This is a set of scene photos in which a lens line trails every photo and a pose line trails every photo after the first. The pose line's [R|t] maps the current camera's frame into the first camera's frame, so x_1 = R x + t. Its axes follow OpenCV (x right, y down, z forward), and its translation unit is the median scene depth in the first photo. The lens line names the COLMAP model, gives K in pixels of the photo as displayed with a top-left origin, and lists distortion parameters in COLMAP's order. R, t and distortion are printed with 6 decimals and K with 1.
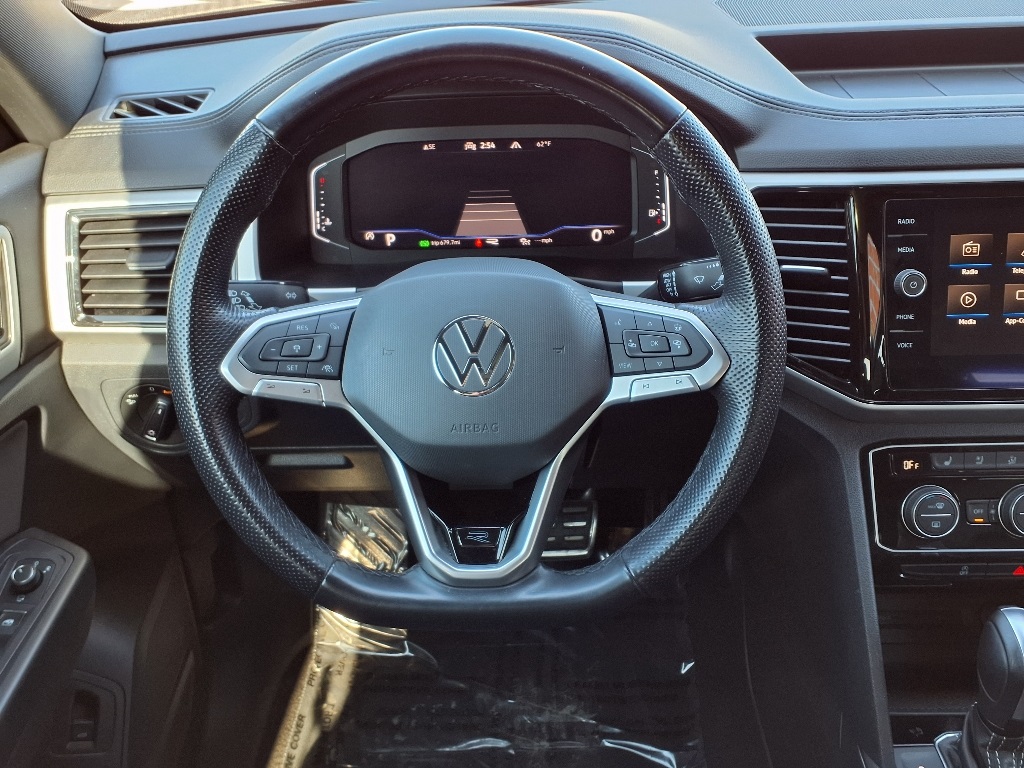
lens RADIAL K [[906.0, 0, 512.0], [0, 906.0, 384.0], [0, 0, 1]] dist [0.159773, -0.290694]
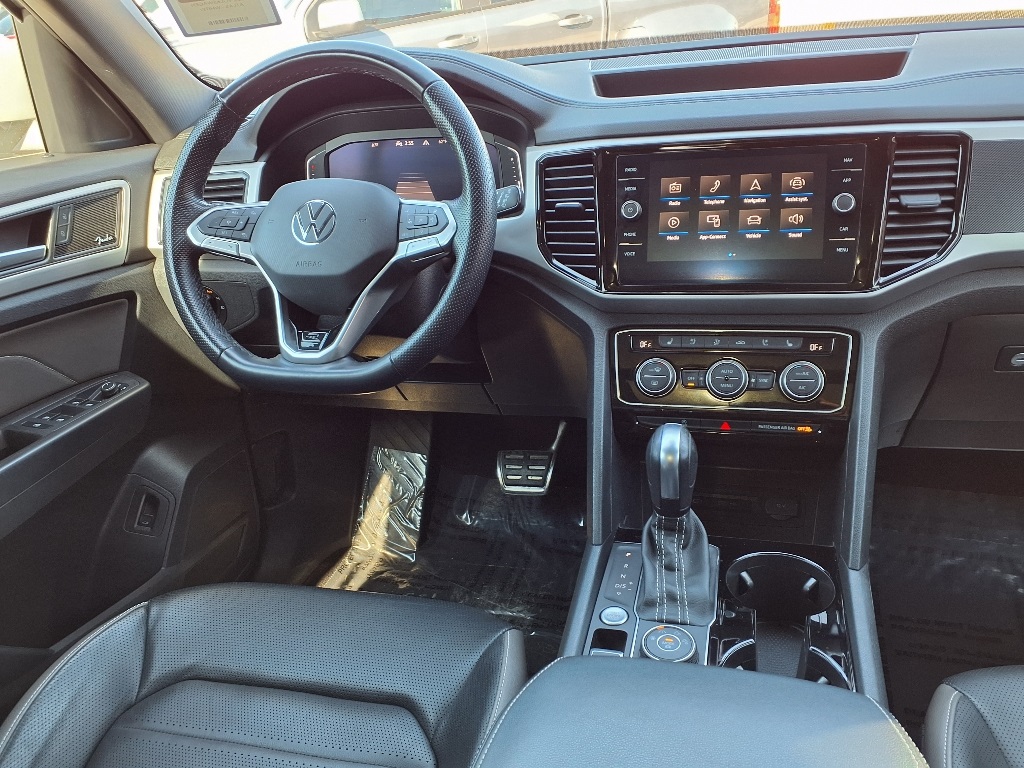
lens RADIAL K [[828.8, 0, 511.7], [0, 828.8, 386.2], [0, 0, 1]] dist [0.153521, -0.244233]
pose [[0.961132, 0.055070, -0.270540, 0.644360], [-0.096468, 0.985128, -0.142185, 0.390631], [0.258687, 0.162757, 0.952151, -0.292586]]
